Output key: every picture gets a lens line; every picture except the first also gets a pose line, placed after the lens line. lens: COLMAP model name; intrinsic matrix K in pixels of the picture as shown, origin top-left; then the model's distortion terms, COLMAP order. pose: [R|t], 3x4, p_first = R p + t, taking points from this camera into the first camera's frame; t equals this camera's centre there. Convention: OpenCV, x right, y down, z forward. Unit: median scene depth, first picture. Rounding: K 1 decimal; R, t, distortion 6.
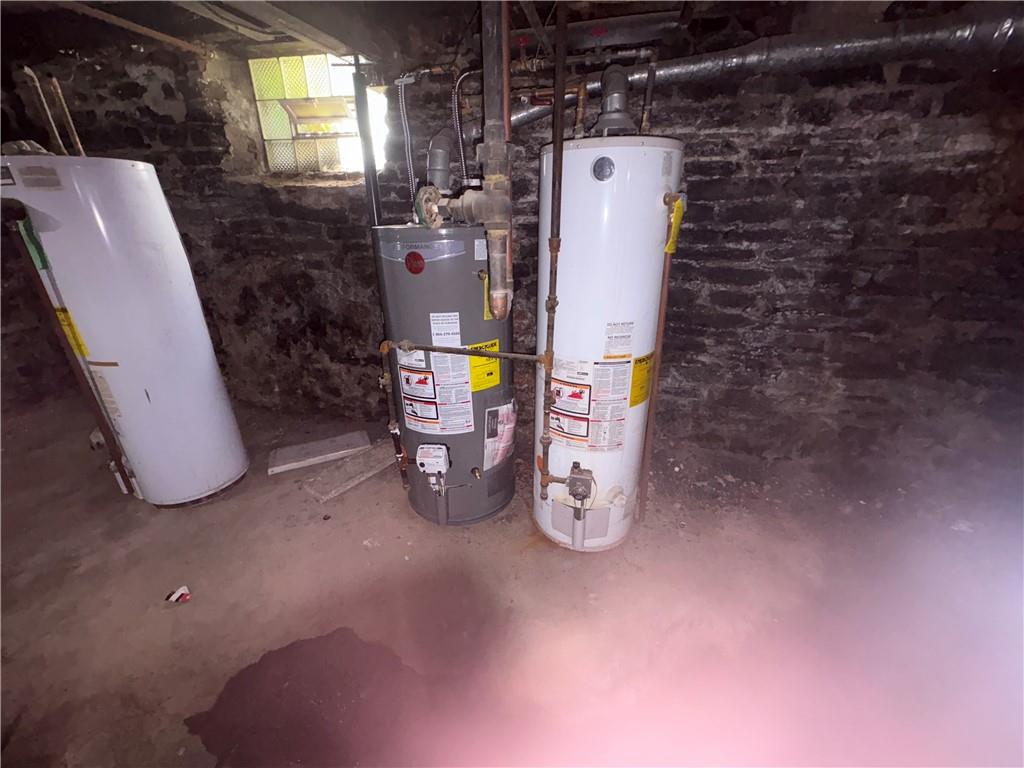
lens RADIAL K [[409.0, 0, 512.5], [0, 409.0, 385.0], [0, 0, 1]] dist [0.000721, -0.000419]
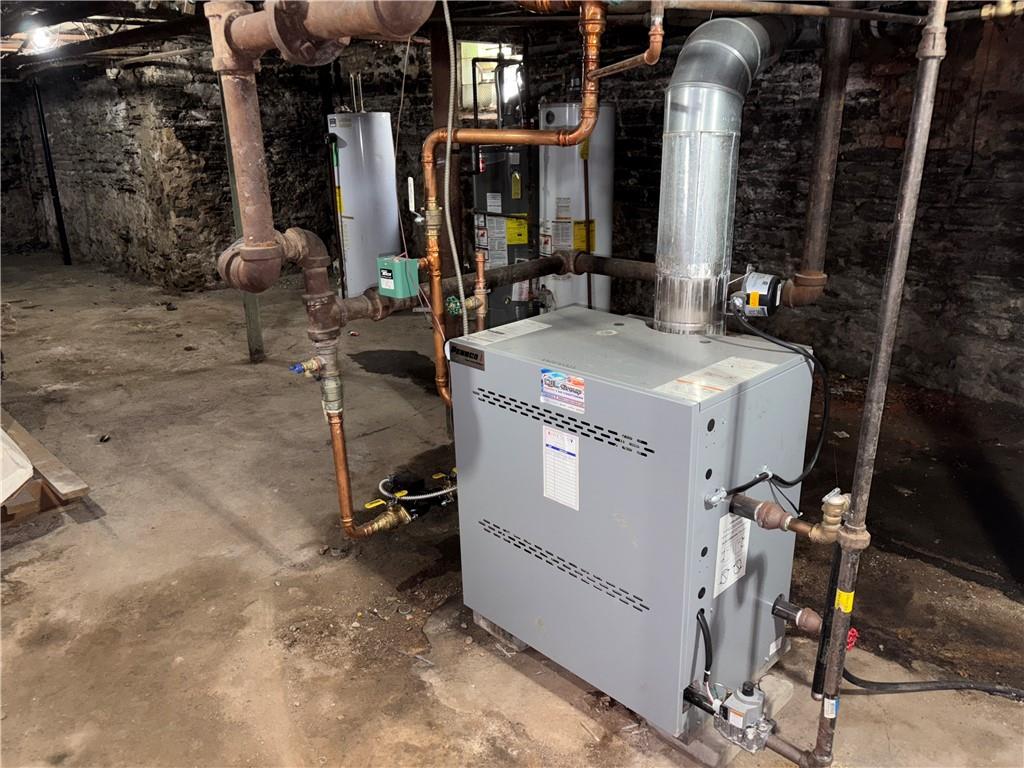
lens RADIAL K [[768.4, 0, 511.9], [0, 768.4, 384.4], [0, 0, 1]] dist [0.025989, 0.002639]
pose [[0.840121, 0.161001, -0.517953, 1.439319], [-0.197915, 0.980083, -0.016368, 0.551487], [0.505002, 0.116262, 0.855252, -1.410724]]
